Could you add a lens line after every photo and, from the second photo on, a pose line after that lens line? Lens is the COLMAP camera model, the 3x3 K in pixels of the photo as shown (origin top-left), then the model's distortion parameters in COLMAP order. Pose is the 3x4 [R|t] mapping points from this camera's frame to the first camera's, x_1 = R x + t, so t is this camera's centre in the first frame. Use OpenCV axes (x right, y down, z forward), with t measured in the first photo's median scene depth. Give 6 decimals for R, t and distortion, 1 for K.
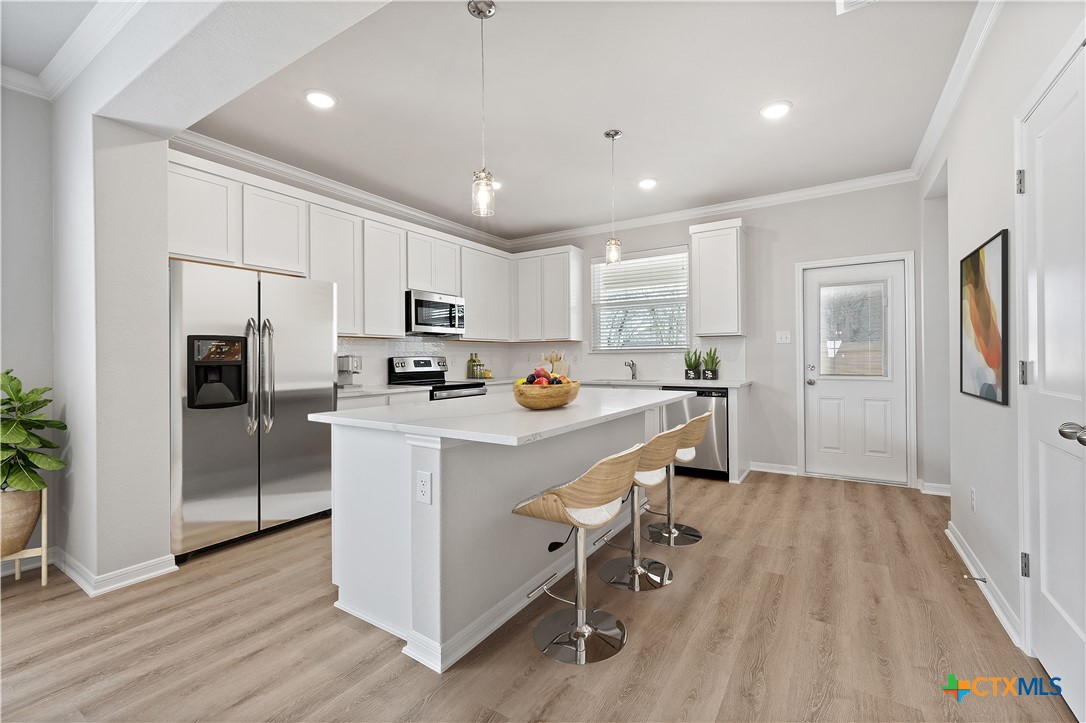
lens RADIAL K [[465.7, 0, 543.0], [0, 465.7, 361.5], [0, 0, 1]] dist [0.000050, -0.000010]
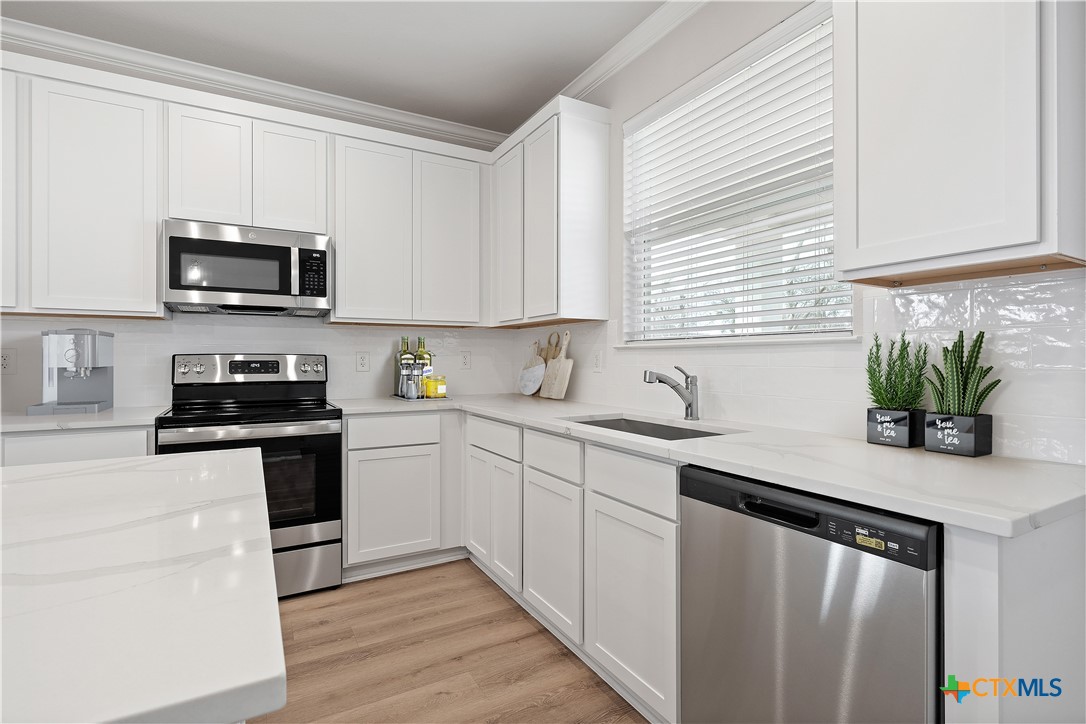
lens RADIAL K [[519.9, 0, 543.0], [0, 519.9, 362.0], [0, 0, 1]] dist [0.000121, 0.000044]
pose [[0.881876, 0.011216, -0.471349, 0.289562], [-0.010559, 0.999936, 0.004039, -0.006605], [0.471364, 0.001415, 0.881938, 0.603855]]
